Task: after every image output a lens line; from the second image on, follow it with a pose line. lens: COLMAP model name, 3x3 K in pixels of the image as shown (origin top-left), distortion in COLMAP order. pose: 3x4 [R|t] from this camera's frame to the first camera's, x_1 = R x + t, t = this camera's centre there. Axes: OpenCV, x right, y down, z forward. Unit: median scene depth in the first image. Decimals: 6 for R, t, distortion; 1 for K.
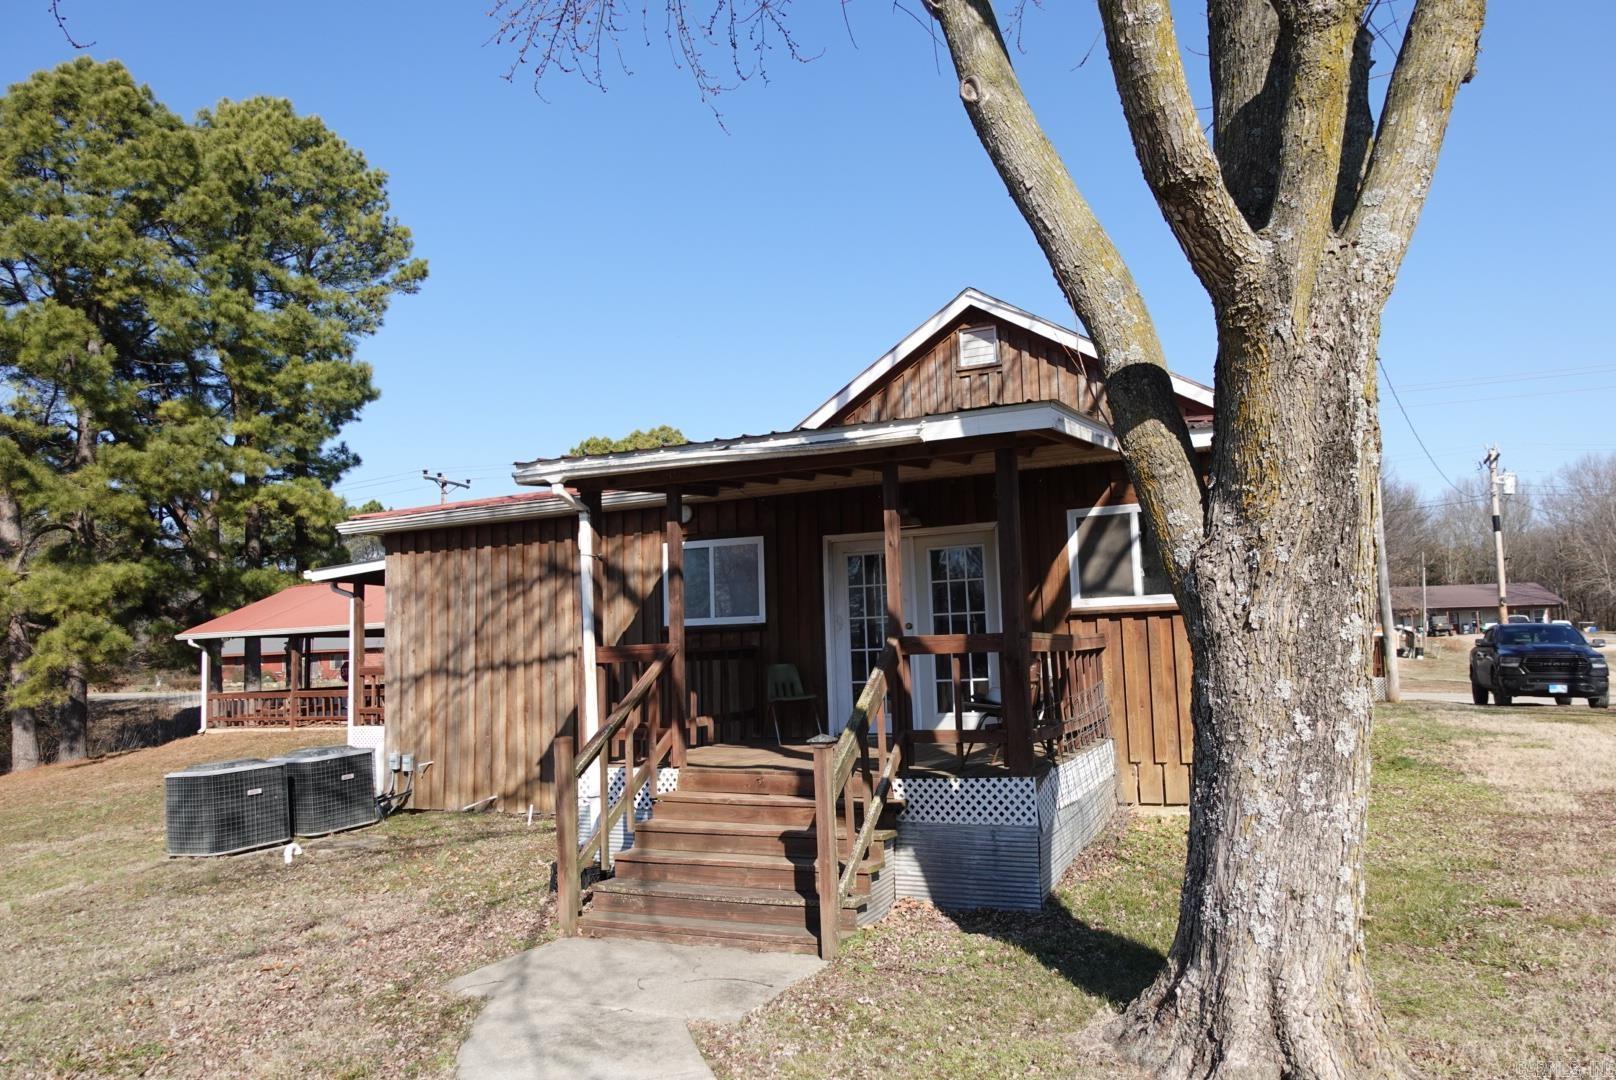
lens RADIAL K [[1117.8, 0, 801.1], [0, 1117.8, 532.4], [0, 0, 1]] dist [-0.004926, -0.005340]
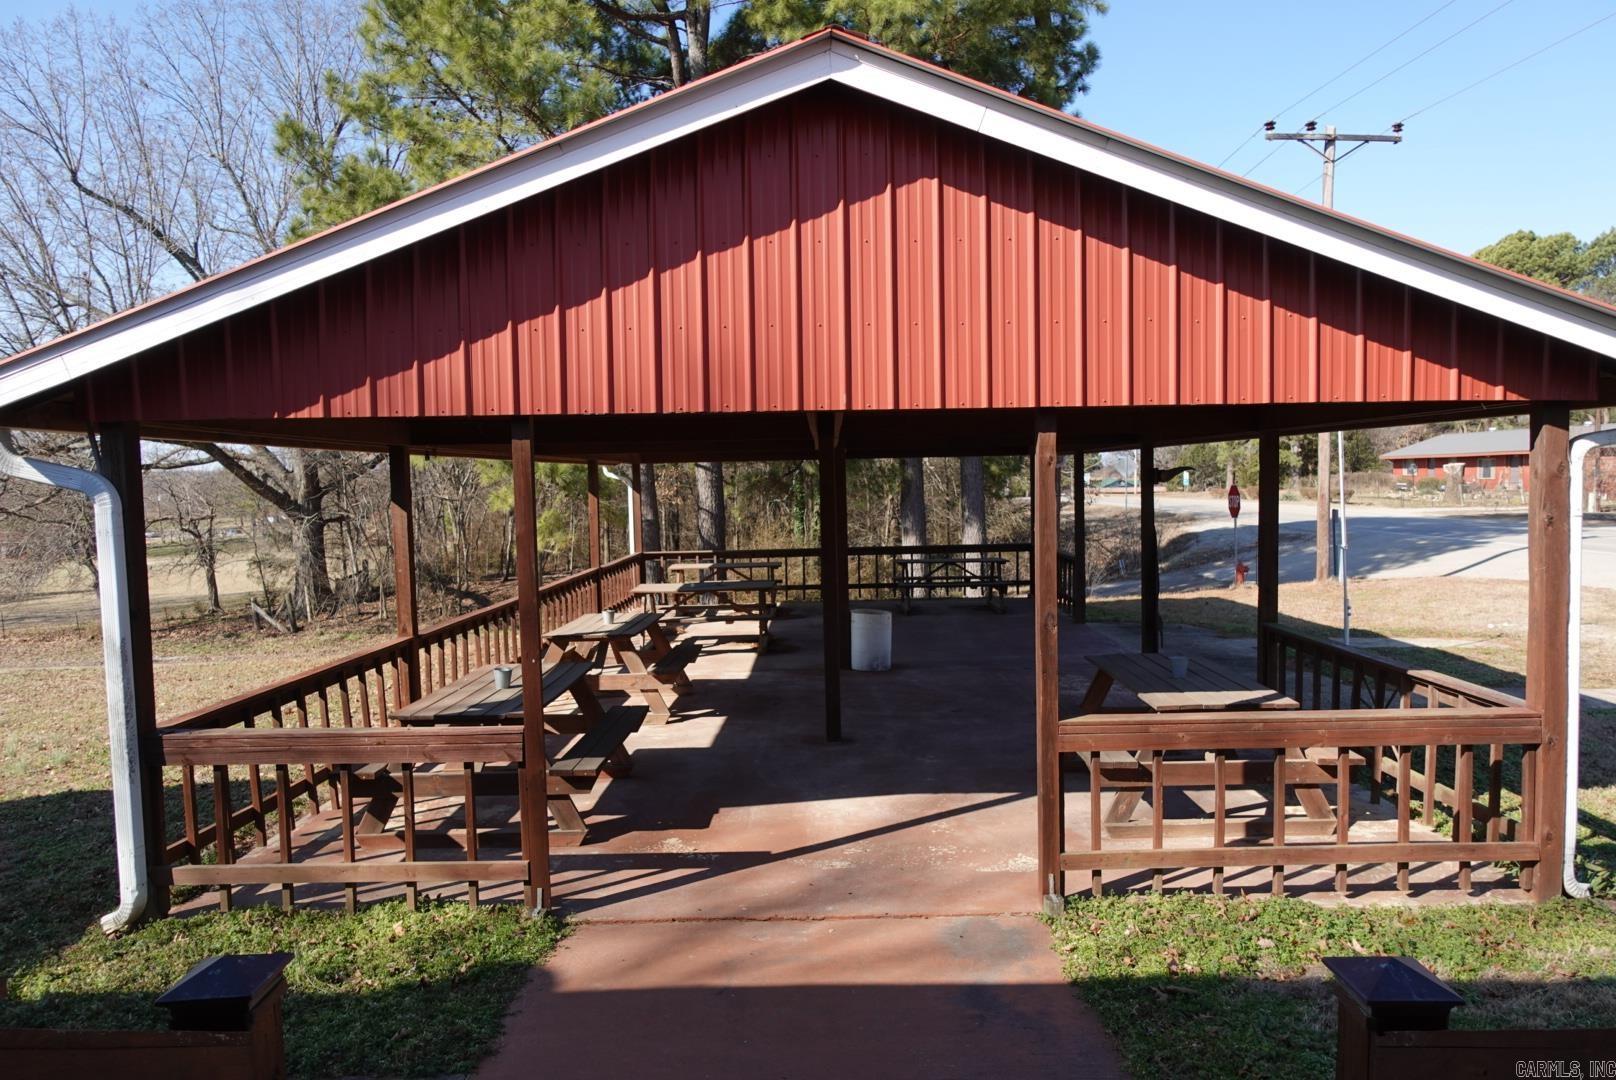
lens RADIAL K [[1117.8, 0, 806.8], [0, 1117.8, 541.1], [0, 0, 1]] dist [-0.004926, -0.005340]
pose [[0.412805, 0.072004, -0.907969, 0.077884], [0.101766, 0.986982, 0.124538, 0.068958], [0.905116, -0.143811, 0.400104, 0.806640]]
